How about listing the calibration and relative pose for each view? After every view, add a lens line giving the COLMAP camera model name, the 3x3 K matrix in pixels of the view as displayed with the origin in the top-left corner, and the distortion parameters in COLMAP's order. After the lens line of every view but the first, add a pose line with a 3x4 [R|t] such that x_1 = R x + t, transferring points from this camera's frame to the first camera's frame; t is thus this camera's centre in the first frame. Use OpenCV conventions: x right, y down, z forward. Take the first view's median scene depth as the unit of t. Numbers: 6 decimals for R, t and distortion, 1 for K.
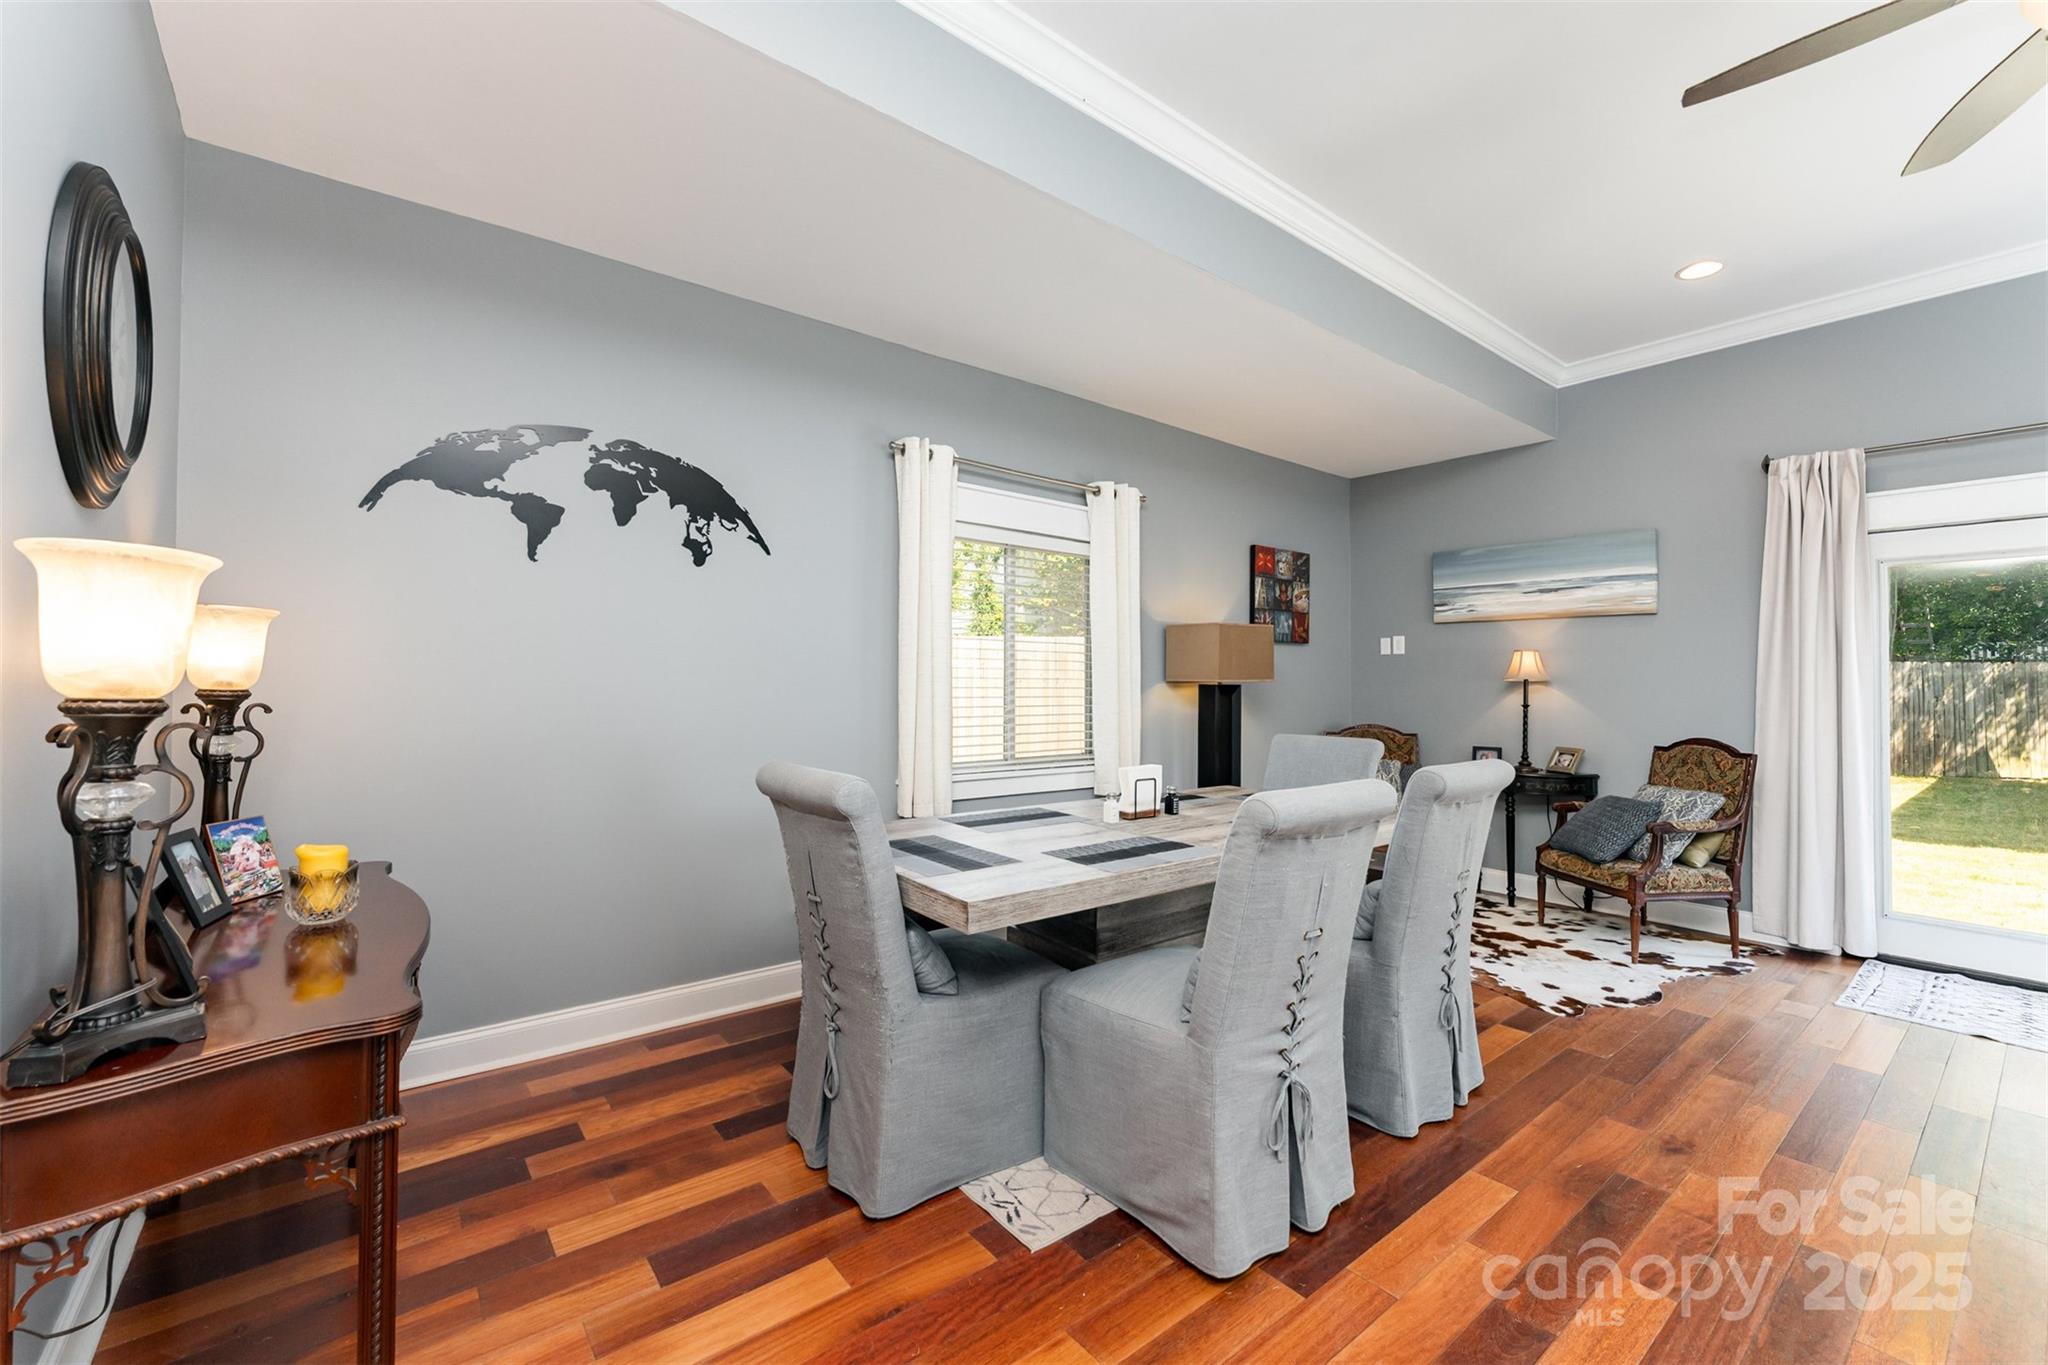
lens RADIAL K [[840.1, 0, 1047.1], [0, 840.1, 664.4], [0, 0, 1]] dist [0.001593, 0.000036]
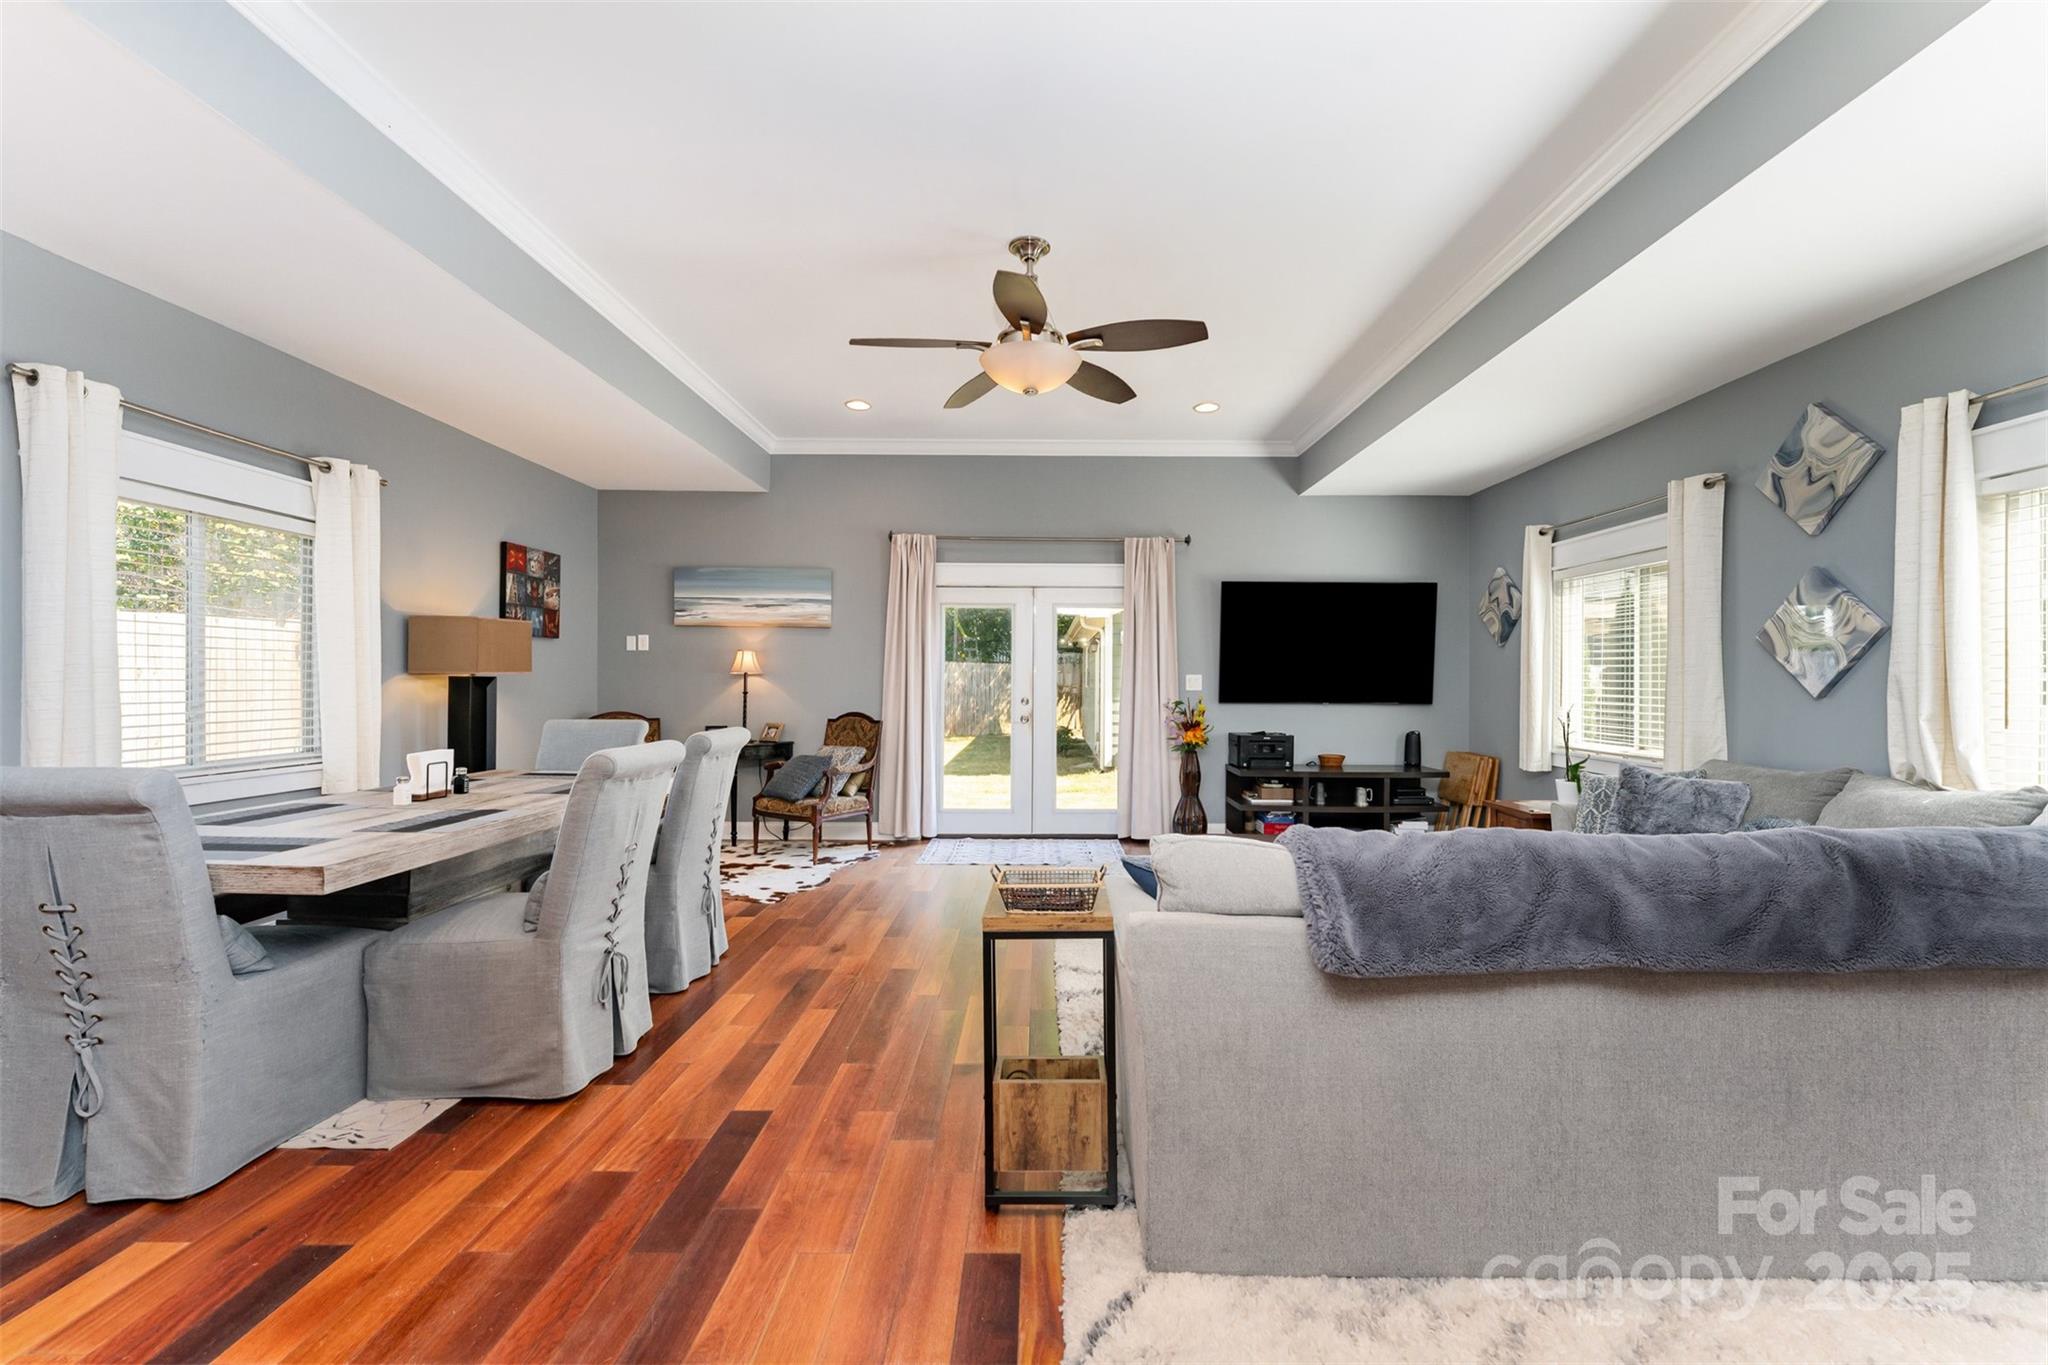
lens RADIAL K [[840.1, 0, 1059.5], [0, 840.1, 683.8], [0, 0, 1]] dist [0.001593, 0.000036]
pose [[0.624453, -0.005553, 0.781043, -0.210105], [-0.018985, 0.999571, 0.022285, -0.005016], [-0.780832, -0.028744, 0.624080, -0.281403]]
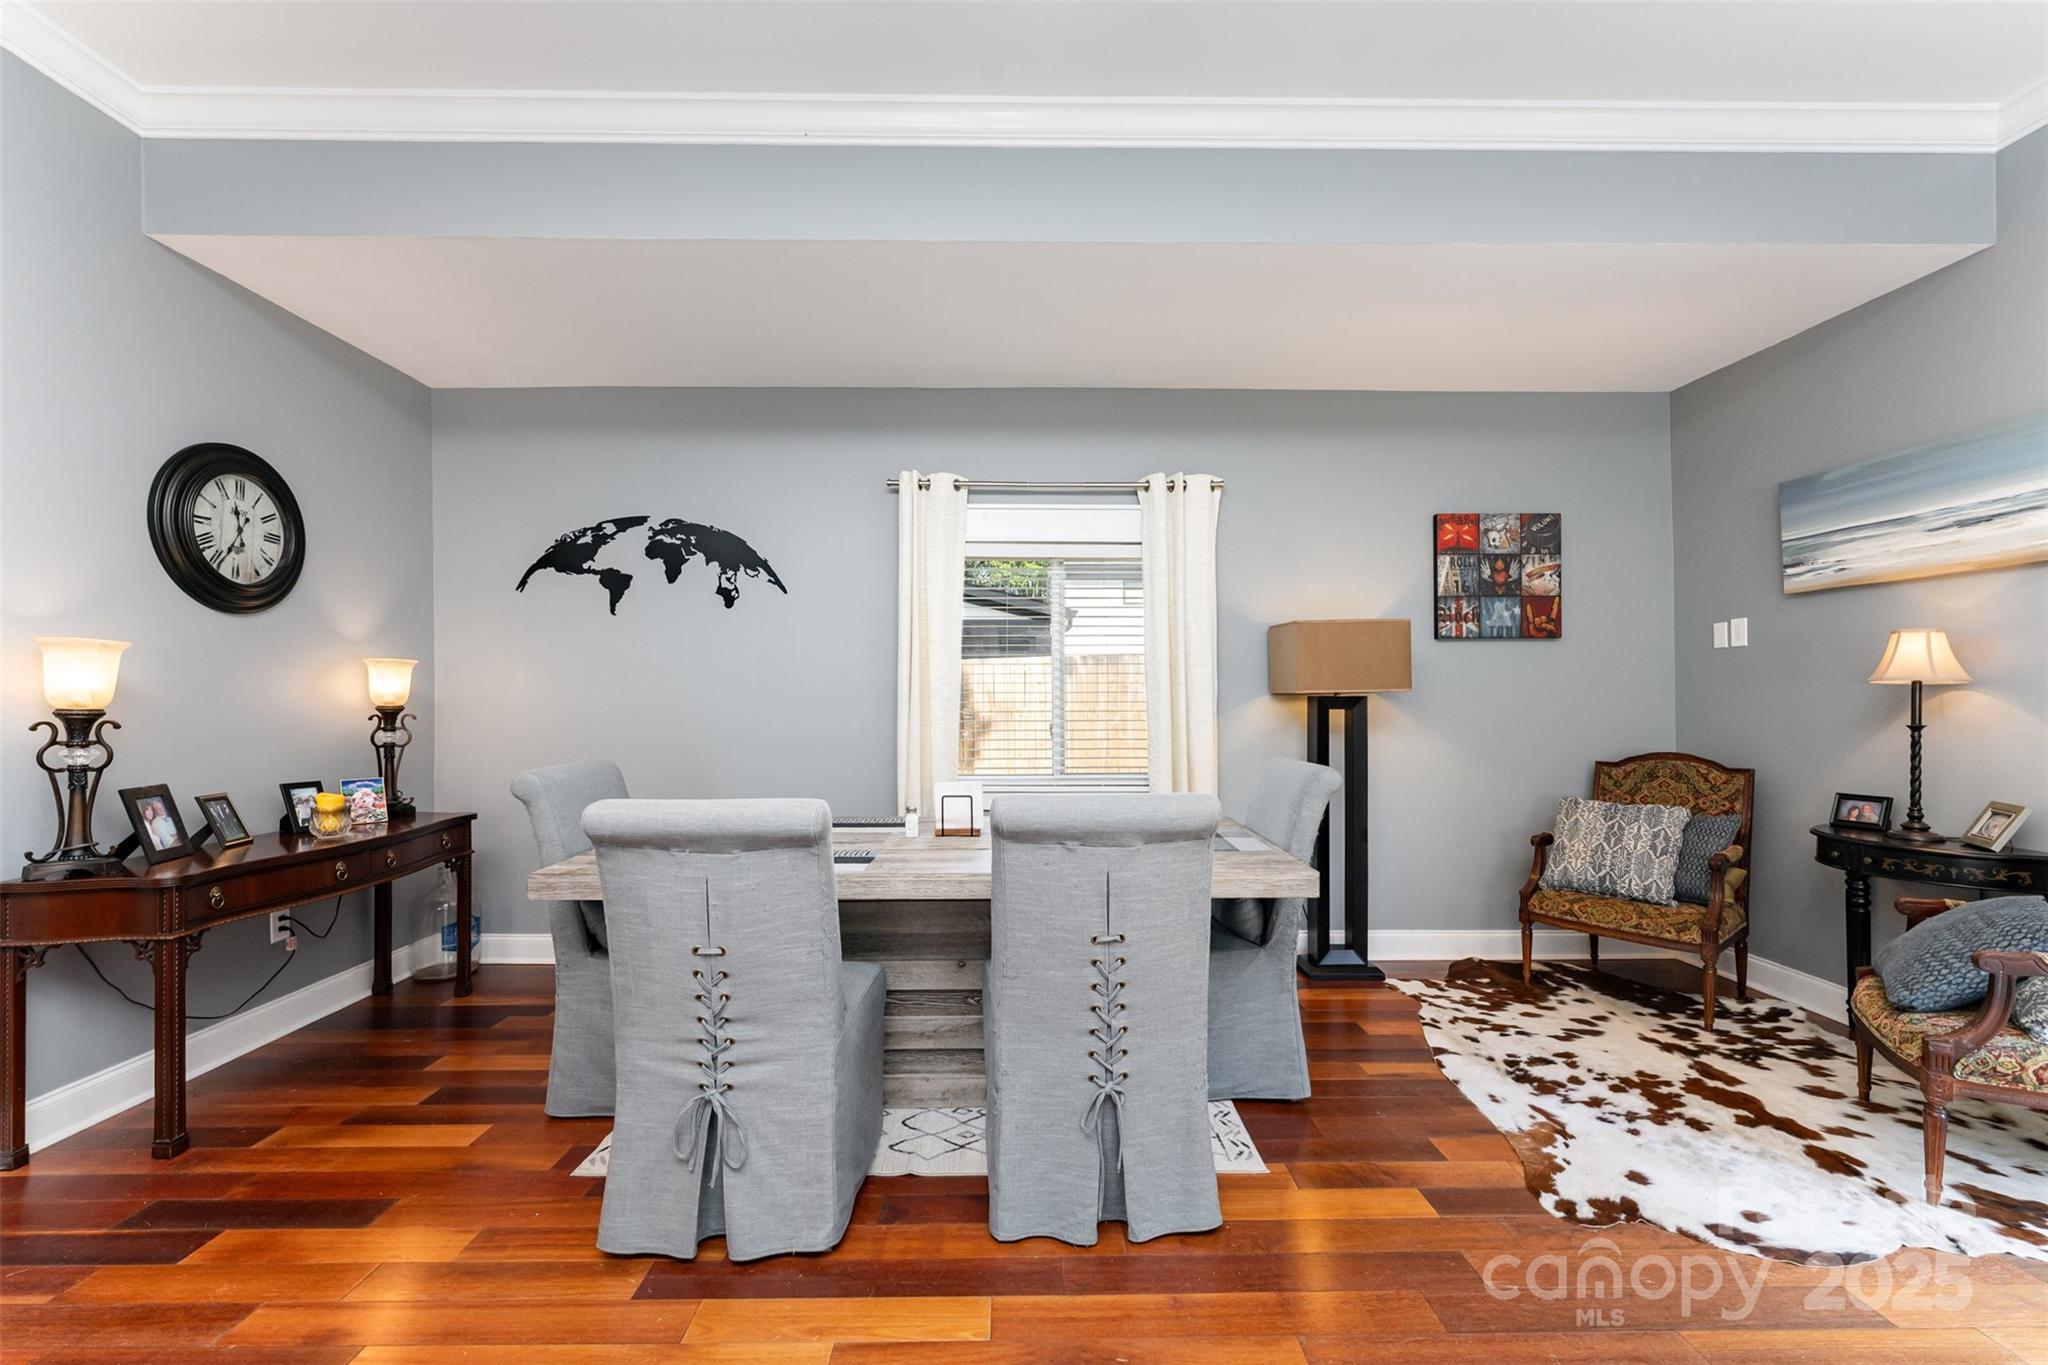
lens RADIAL K [[840.1, 0, 1043.2], [0, 840.1, 688.3], [0, 0, 1]] dist [0.001593, 0.000036]
pose [[0.787434, -0.017619, -0.616147, 0.663630], [0.022615, 0.999744, 0.000313, 0.013606], [0.615983, -0.014181, 0.787631, 0.257590]]
